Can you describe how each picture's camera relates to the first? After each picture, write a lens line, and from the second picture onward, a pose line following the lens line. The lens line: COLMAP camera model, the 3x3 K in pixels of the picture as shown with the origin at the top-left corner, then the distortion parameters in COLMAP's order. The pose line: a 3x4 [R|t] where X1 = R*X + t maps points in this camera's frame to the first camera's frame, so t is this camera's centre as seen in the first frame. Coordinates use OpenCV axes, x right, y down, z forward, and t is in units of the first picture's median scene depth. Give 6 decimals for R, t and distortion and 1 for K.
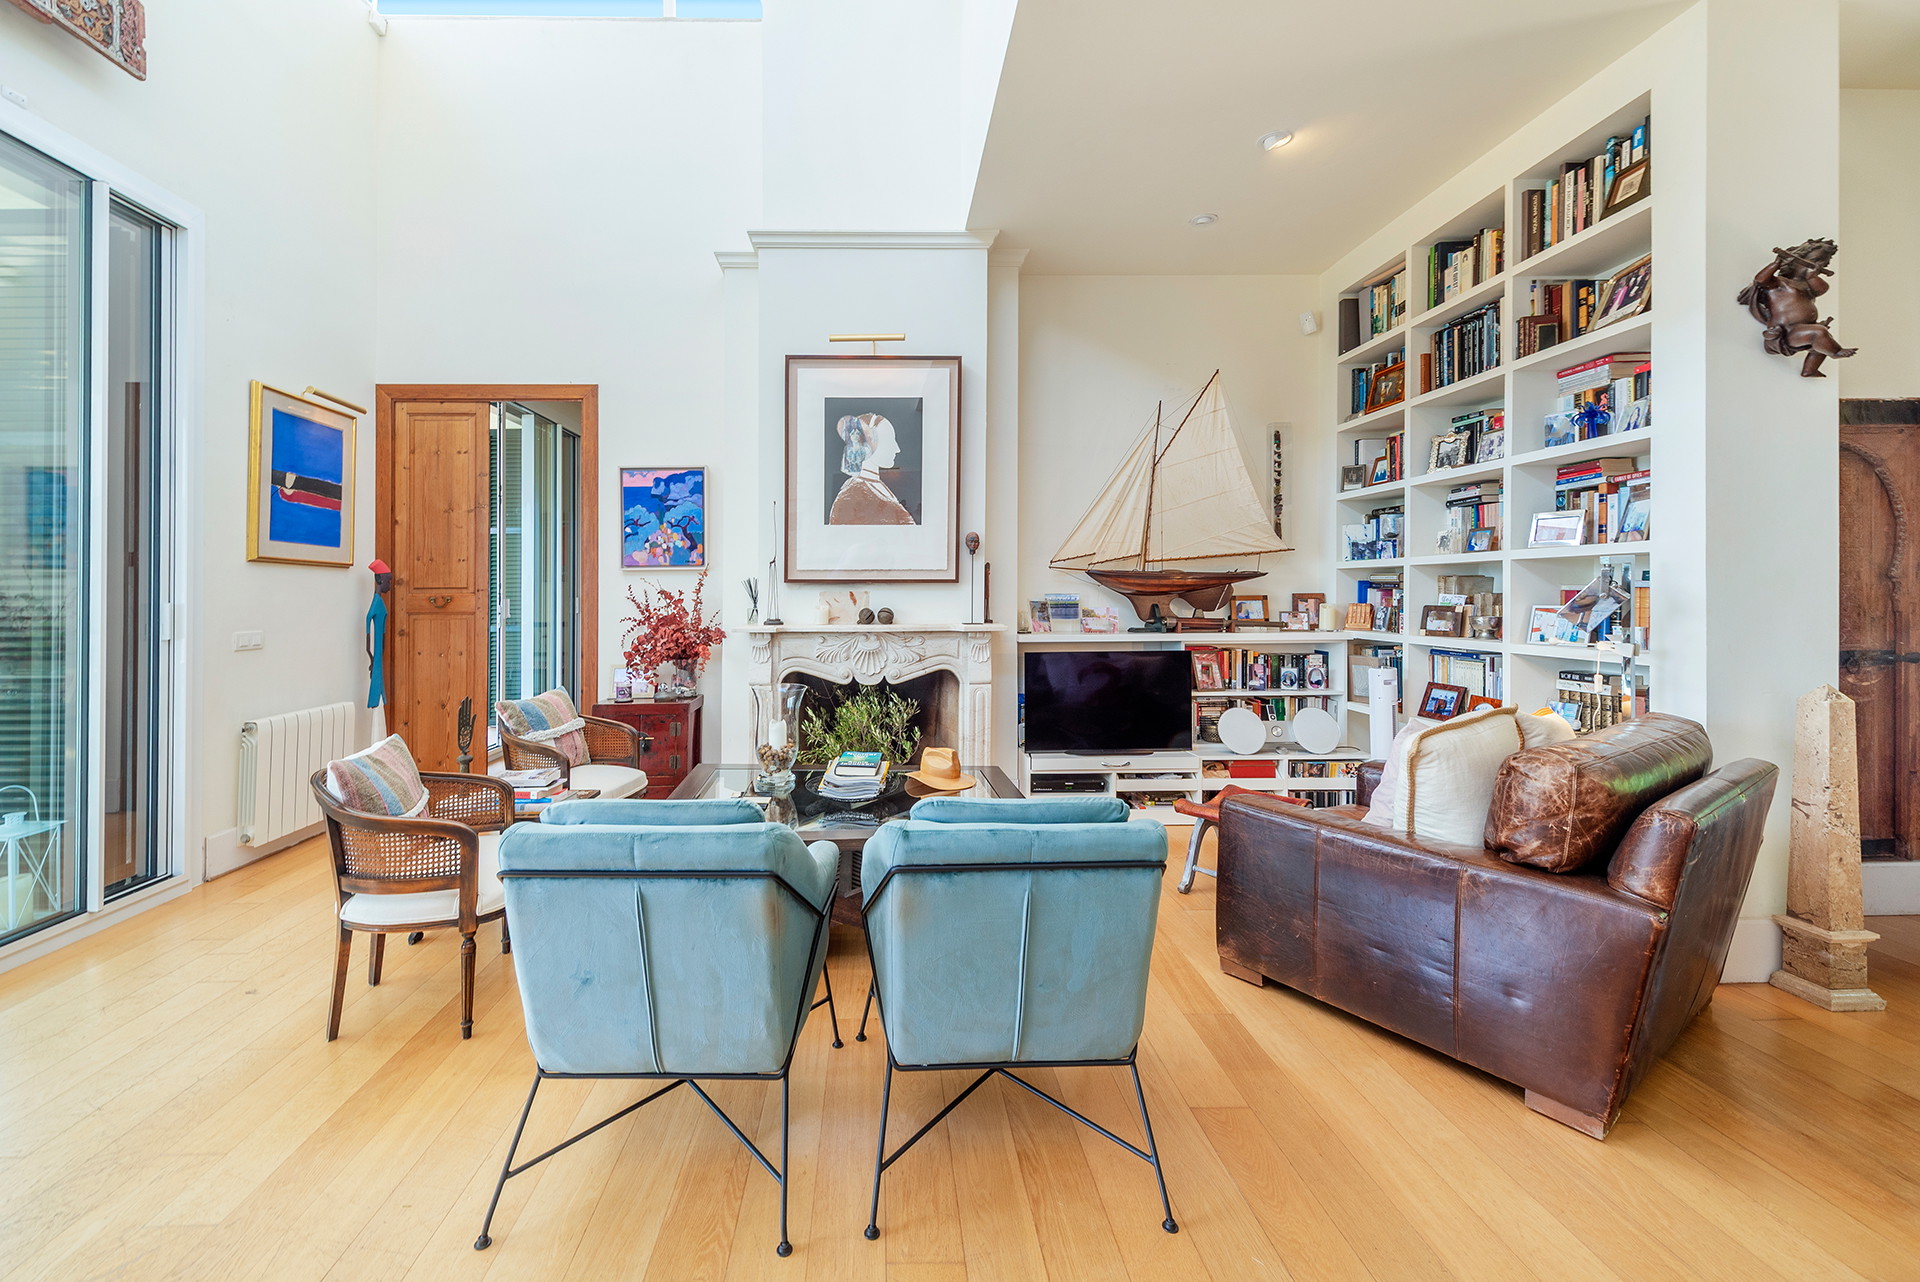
lens RADIAL K [[772.6, 0, 983.0], [0, 772.6, 601.6], [0, 0, 1]] dist [0.000310, -0.000168]
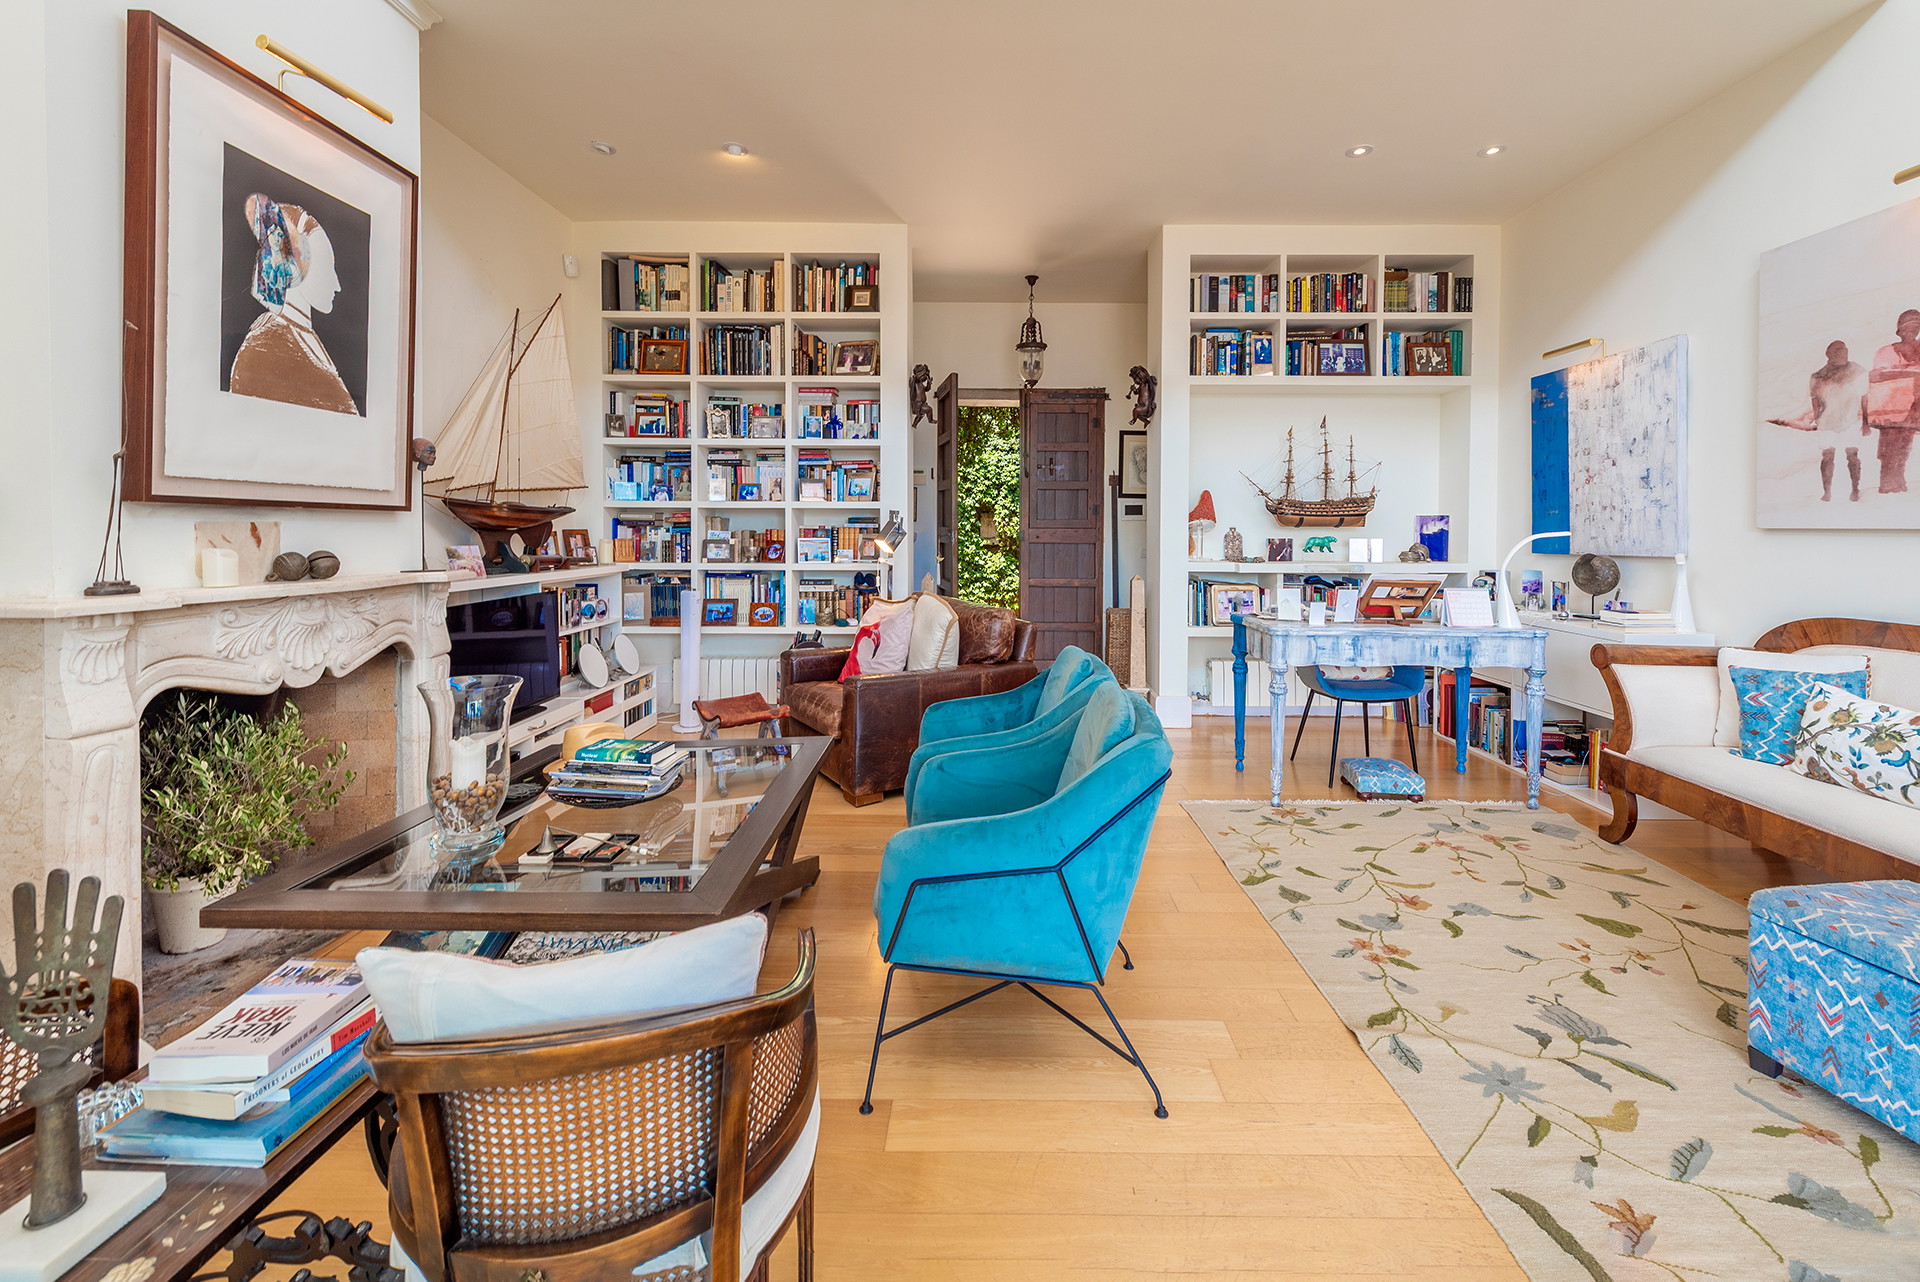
lens RADIAL K [[793.9, 0, 993.6], [0, 793.9, 564.3], [0, 0, 1]] dist [0.002135, 0.000110]
pose [[0.021839, -0.039625, 0.998976, -0.724255], [0.009228, 0.999180, 0.039431, -0.001161], [-0.999719, 0.008358, 0.022187, 0.480742]]
